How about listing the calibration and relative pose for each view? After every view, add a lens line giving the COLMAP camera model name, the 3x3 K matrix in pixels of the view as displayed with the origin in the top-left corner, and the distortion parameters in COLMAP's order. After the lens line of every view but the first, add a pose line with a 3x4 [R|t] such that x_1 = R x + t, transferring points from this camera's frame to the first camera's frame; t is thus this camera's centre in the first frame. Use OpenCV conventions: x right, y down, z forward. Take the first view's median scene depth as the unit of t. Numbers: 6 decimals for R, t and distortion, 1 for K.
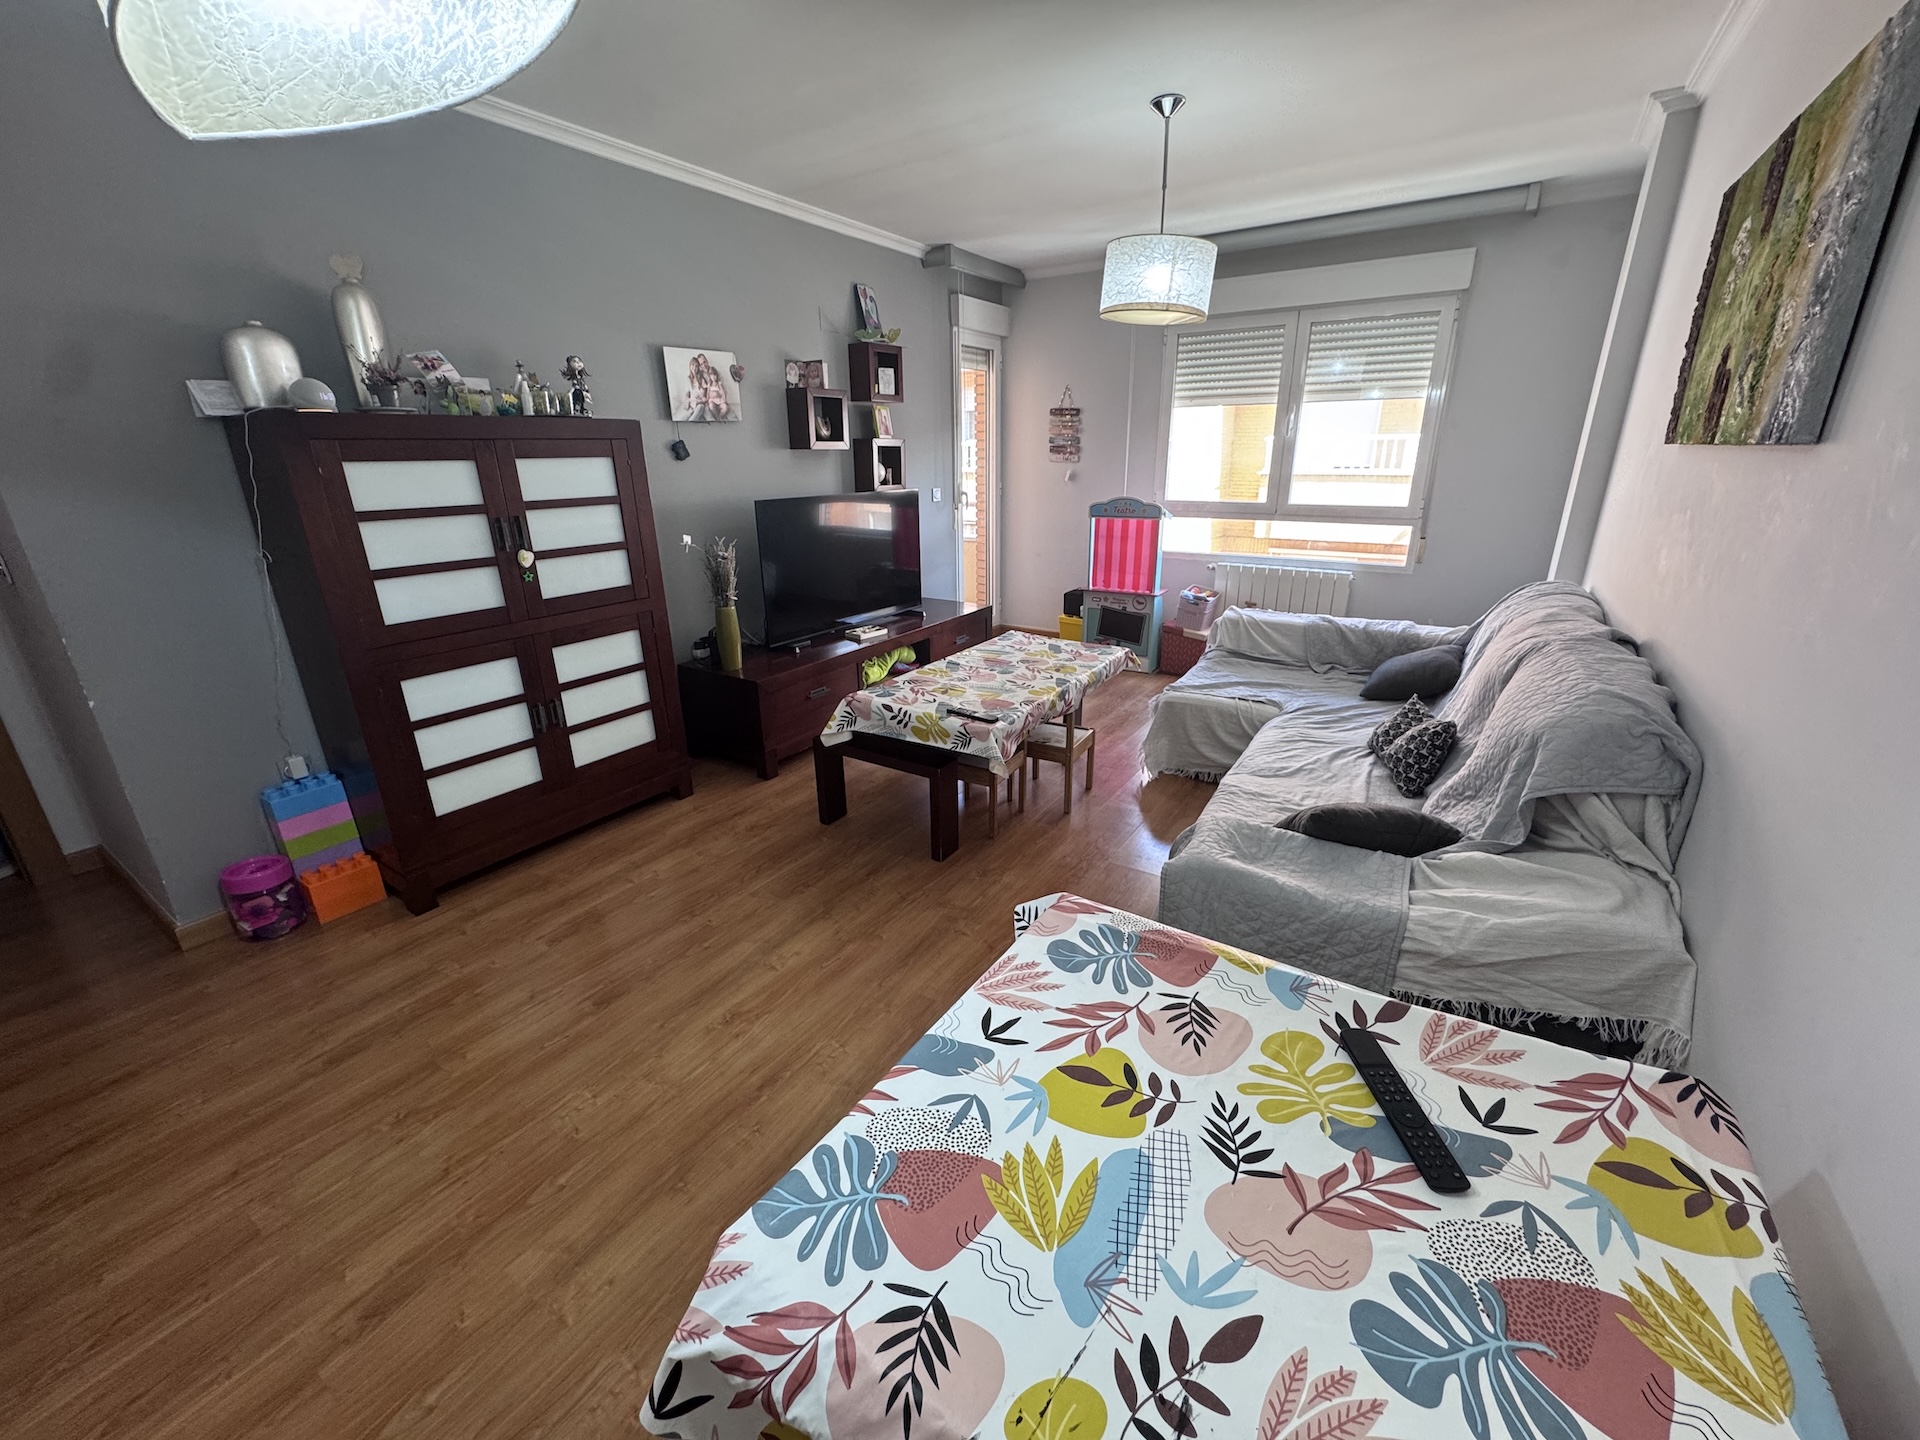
lens RADIAL K [[765.2, 0, 959.5], [0, 765.2, 718.0], [0, 0, 1]] dist [-0.003935, -0.000350]
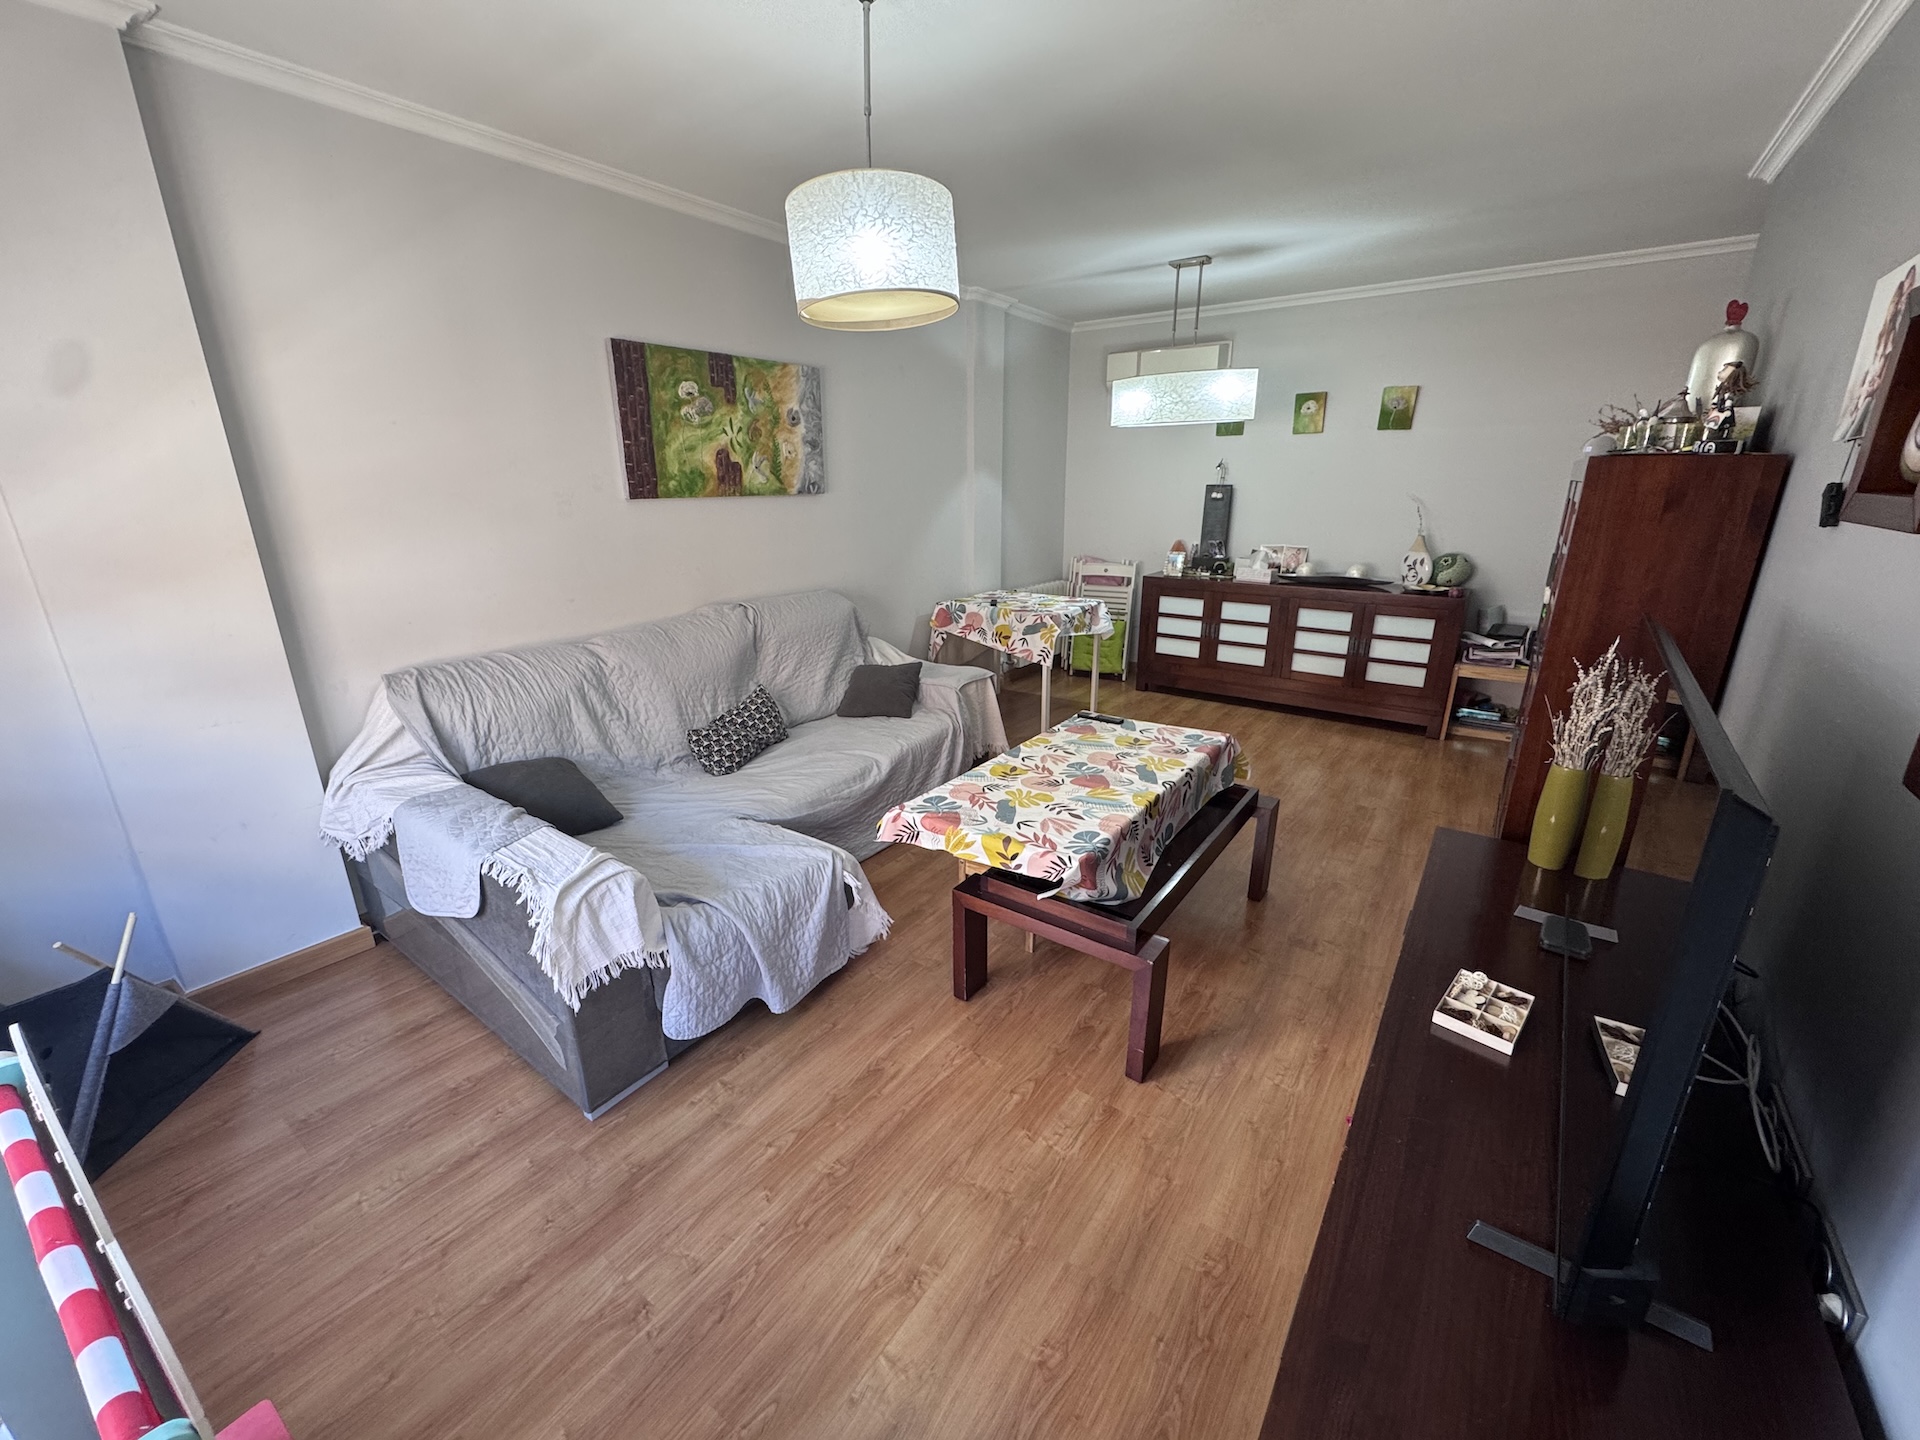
lens RADIAL K [[765.2, 0, 964.8], [0, 765.2, 715.5], [0, 0, 1]] dist [-0.003935, -0.000350]
pose [[-0.999008, 0.004433, 0.044313, 0.139509], [0.030074, 0.801027, 0.597872, -0.579024], [-0.032846, 0.598612, -0.800366, 1.569906]]
